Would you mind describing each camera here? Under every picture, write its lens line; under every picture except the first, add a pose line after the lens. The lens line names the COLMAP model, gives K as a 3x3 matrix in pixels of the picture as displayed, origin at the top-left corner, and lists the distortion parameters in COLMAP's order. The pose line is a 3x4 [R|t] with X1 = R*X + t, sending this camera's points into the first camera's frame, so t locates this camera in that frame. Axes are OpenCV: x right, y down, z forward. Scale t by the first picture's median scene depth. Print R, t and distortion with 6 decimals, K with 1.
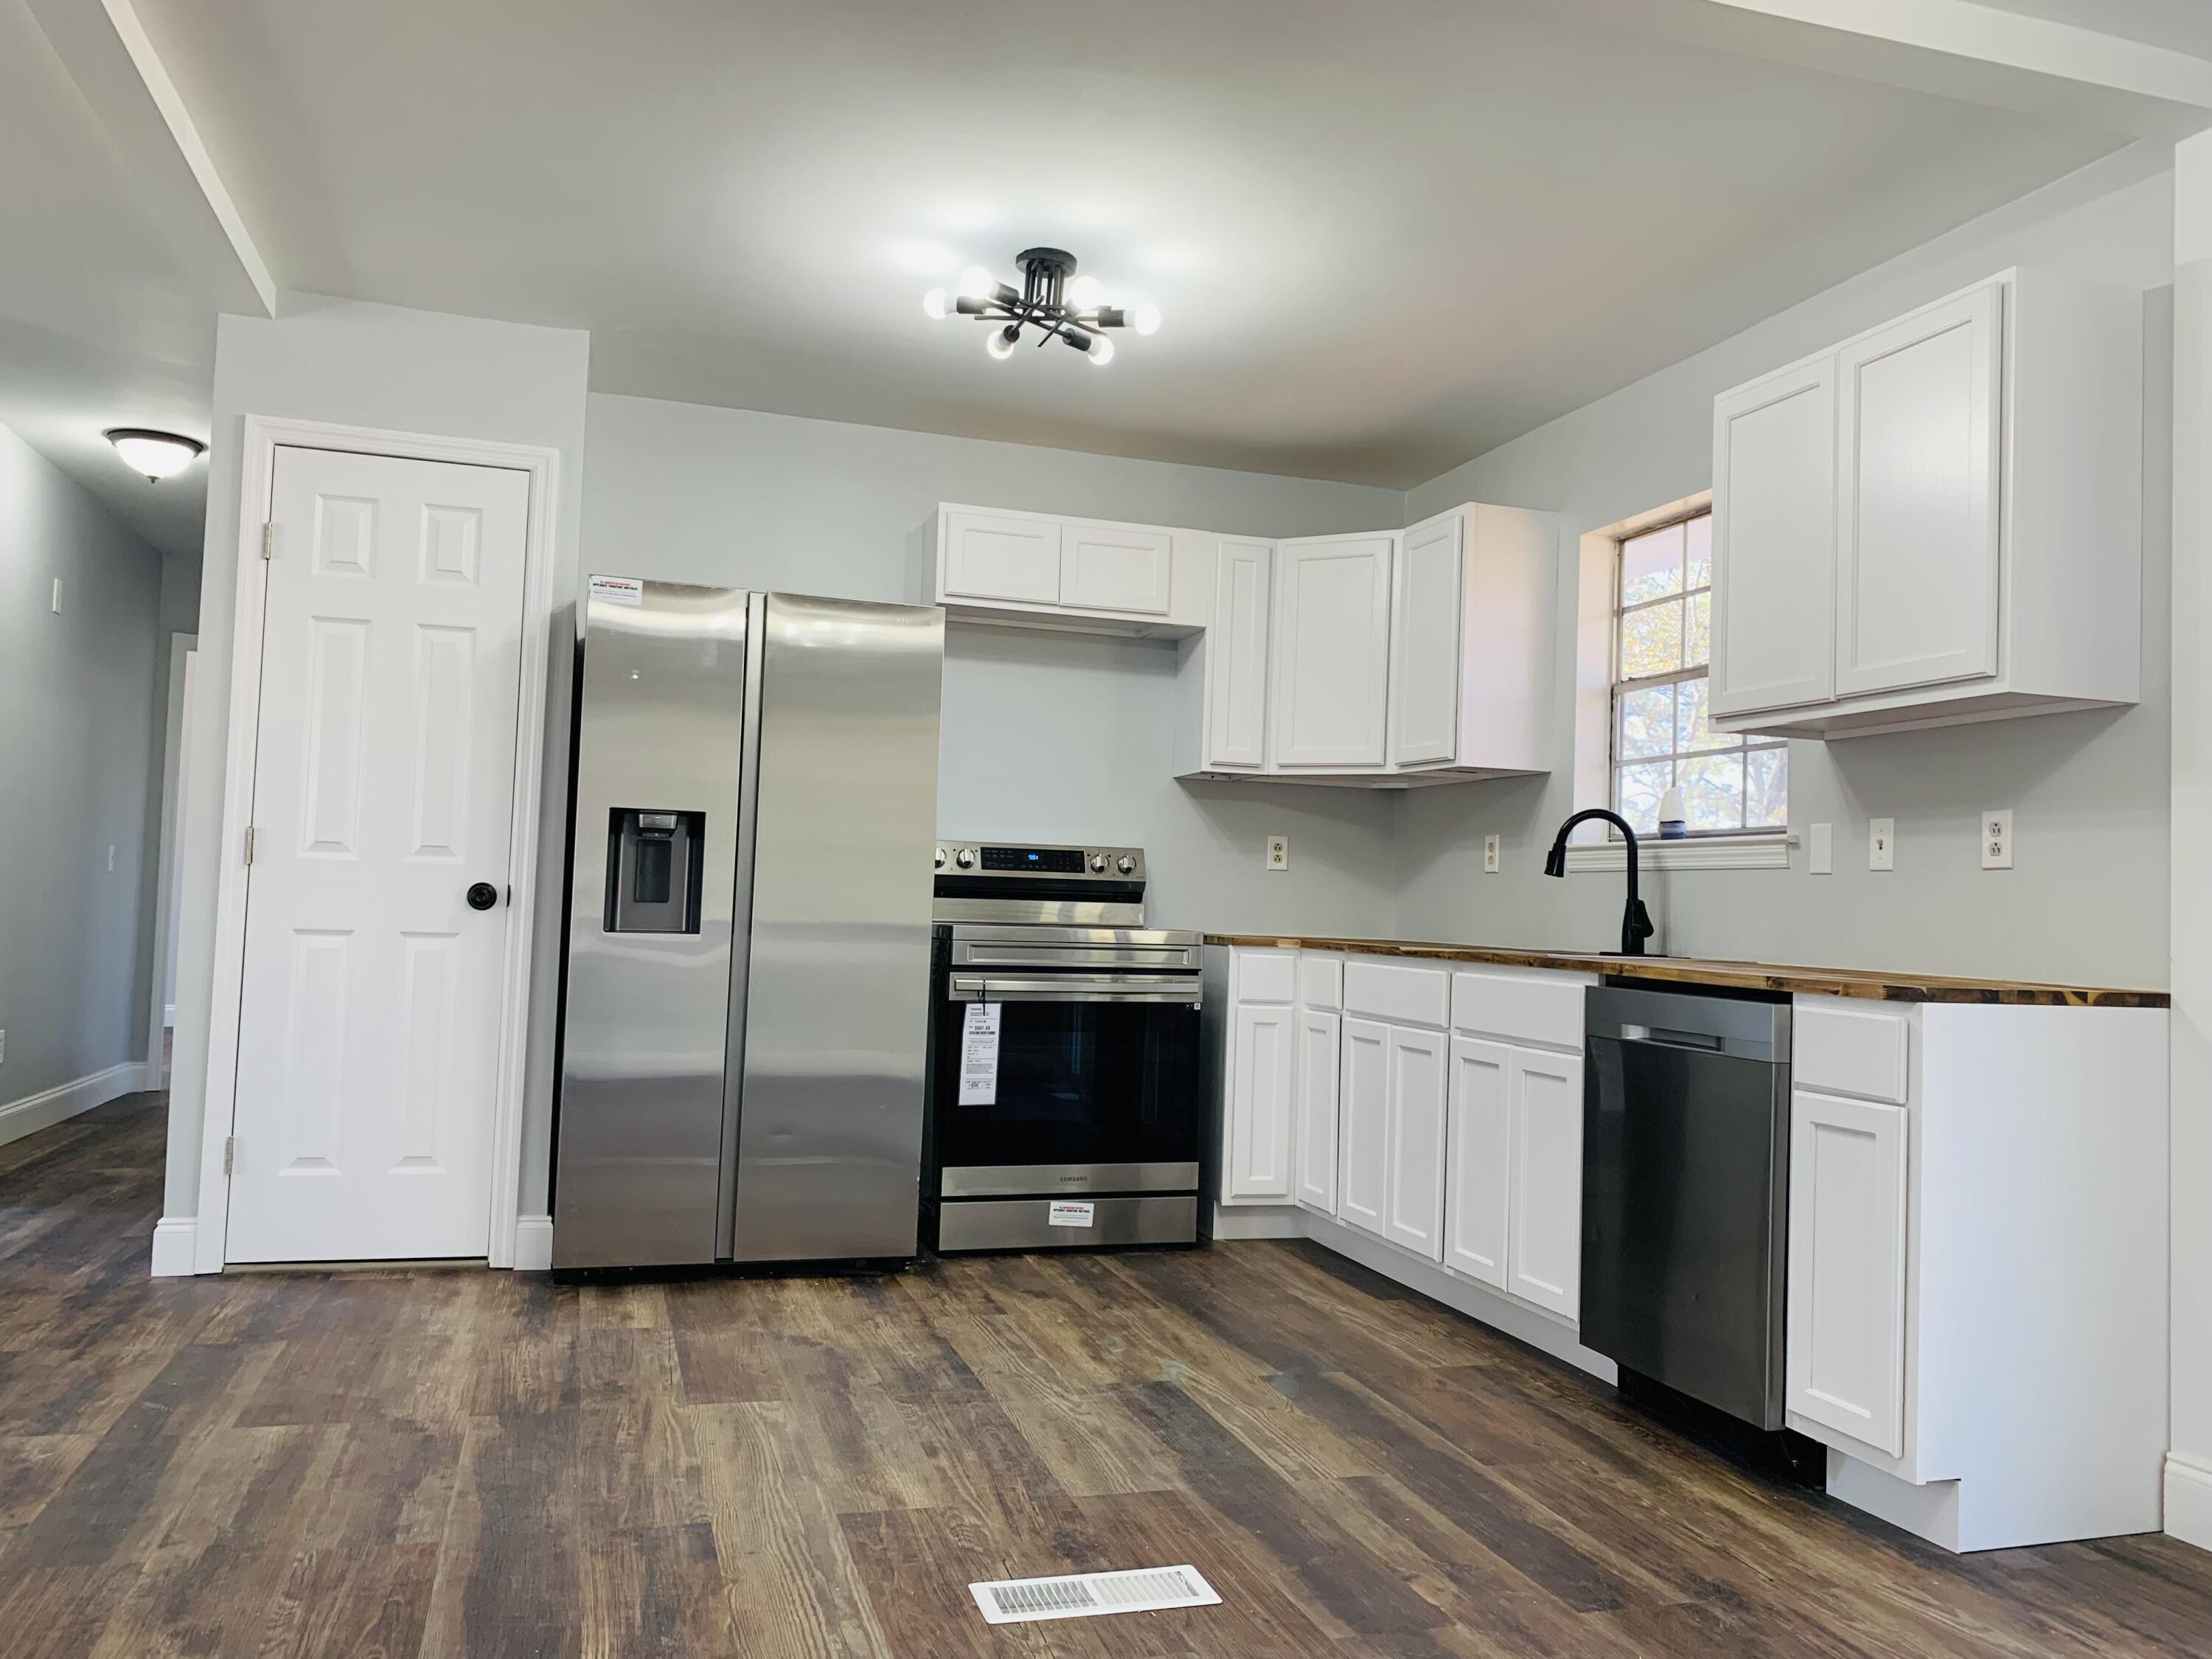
lens RADIAL K [[1701.9, 0, 1110.2], [0, 1701.9, 822.3], [0, 0, 1]] dist [0.049283, -0.049466]
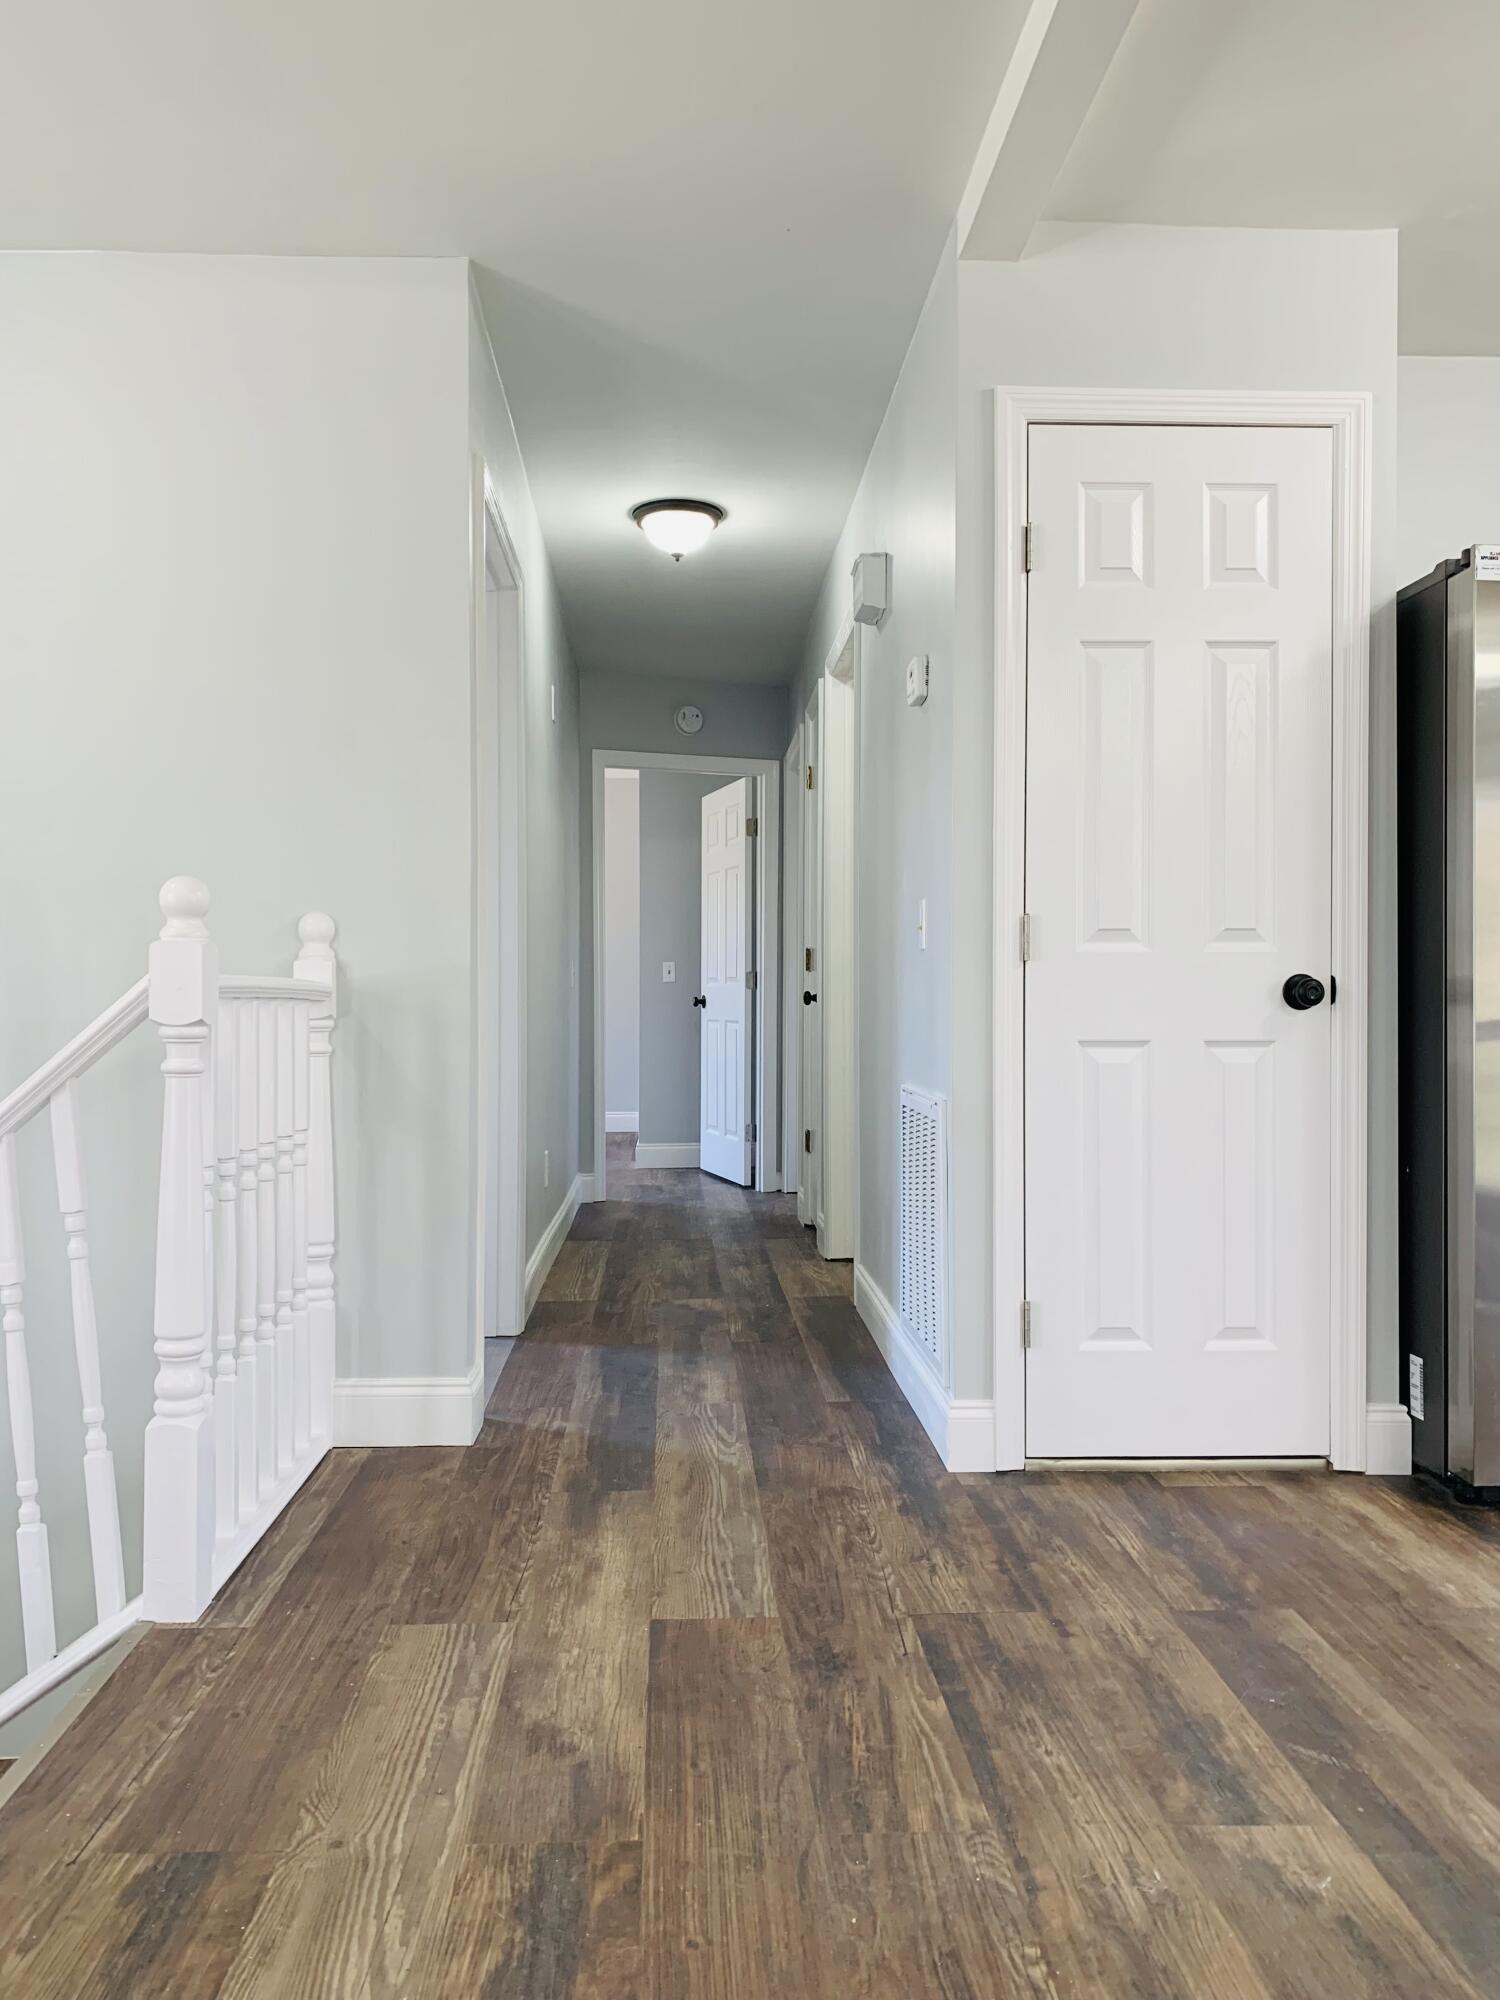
lens RADIAL K [[1538.8, 0, 734.4], [0, 1538.8, 1004.5], [0, 0, 1]] dist [0.049283, -0.049466]
pose [[0.965737, -0.032601, -0.257466, -0.435616], [0.045084, 0.998069, 0.042729, 0.007695], [0.255576, -0.052873, 0.965342, 0.266475]]
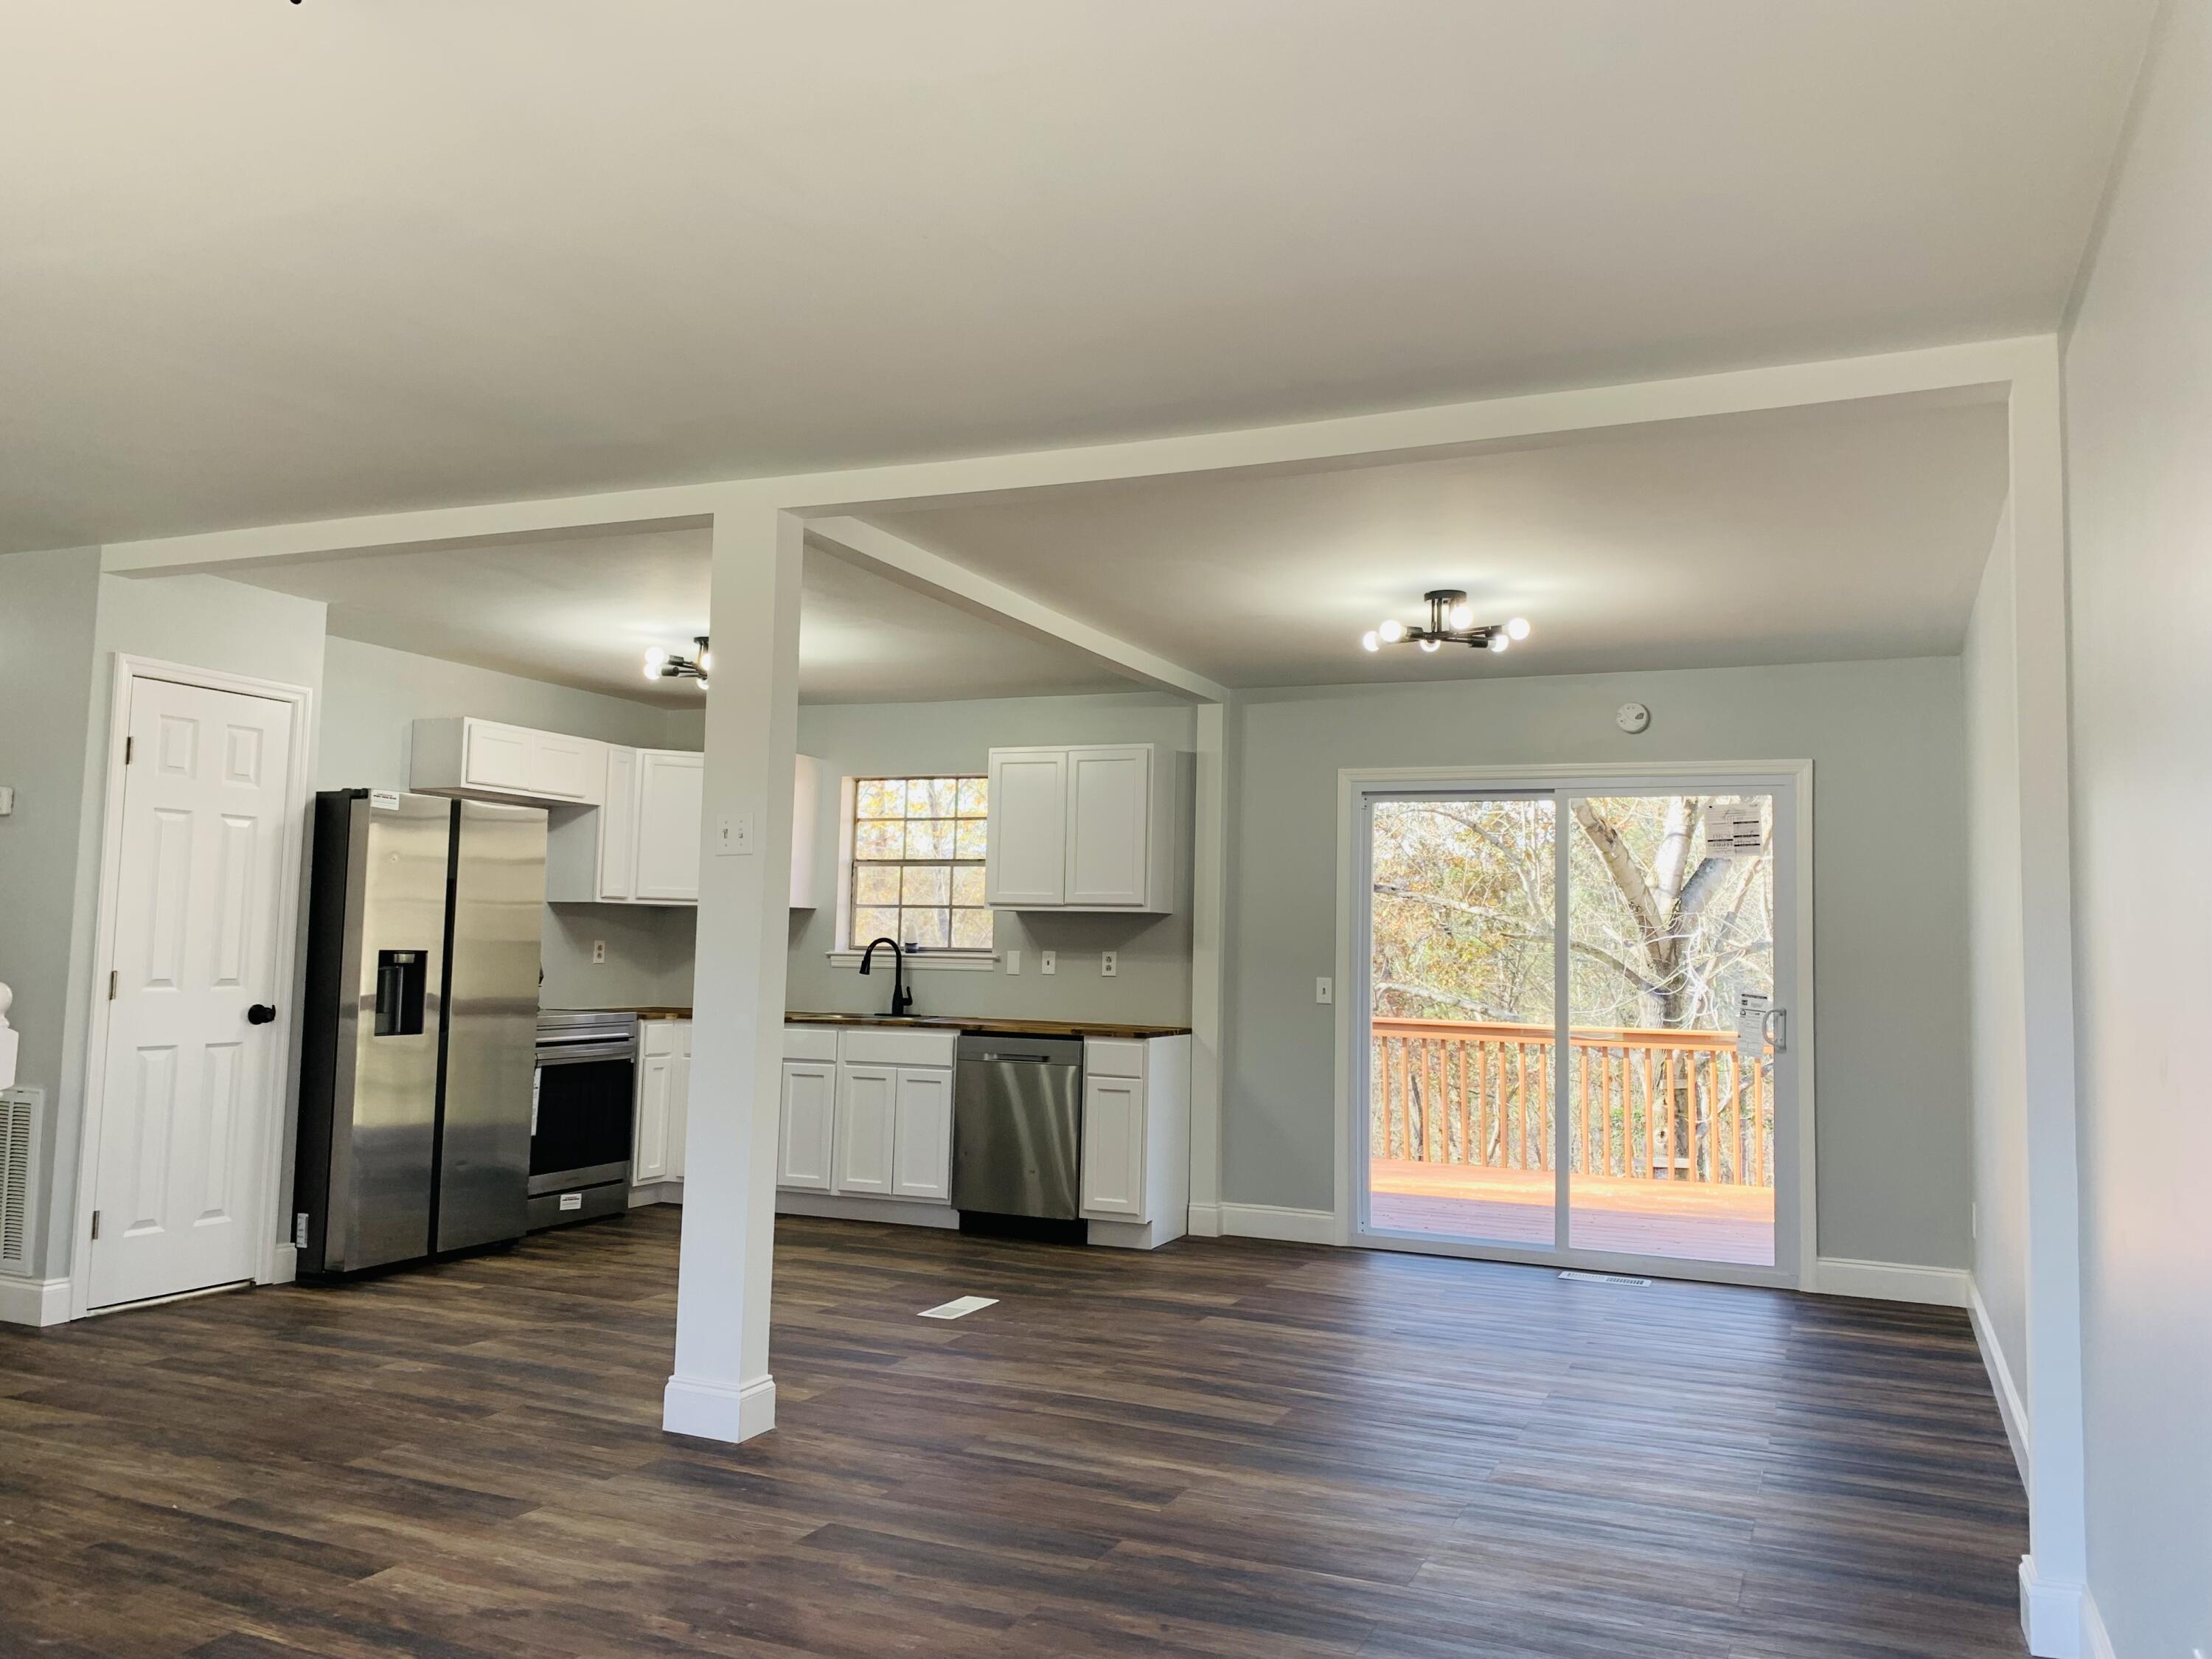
lens RADIAL K [[1701.9, 0, 1119.5], [0, 1701.9, 813.5], [0, 0, 1]] dist [0.049283, -0.049466]
pose [[0.656851, 0.041472, 0.752879, -0.956118], [-0.035379, 0.999082, -0.024168, -0.107947], [-0.753190, -0.010762, 0.657715, -0.415187]]
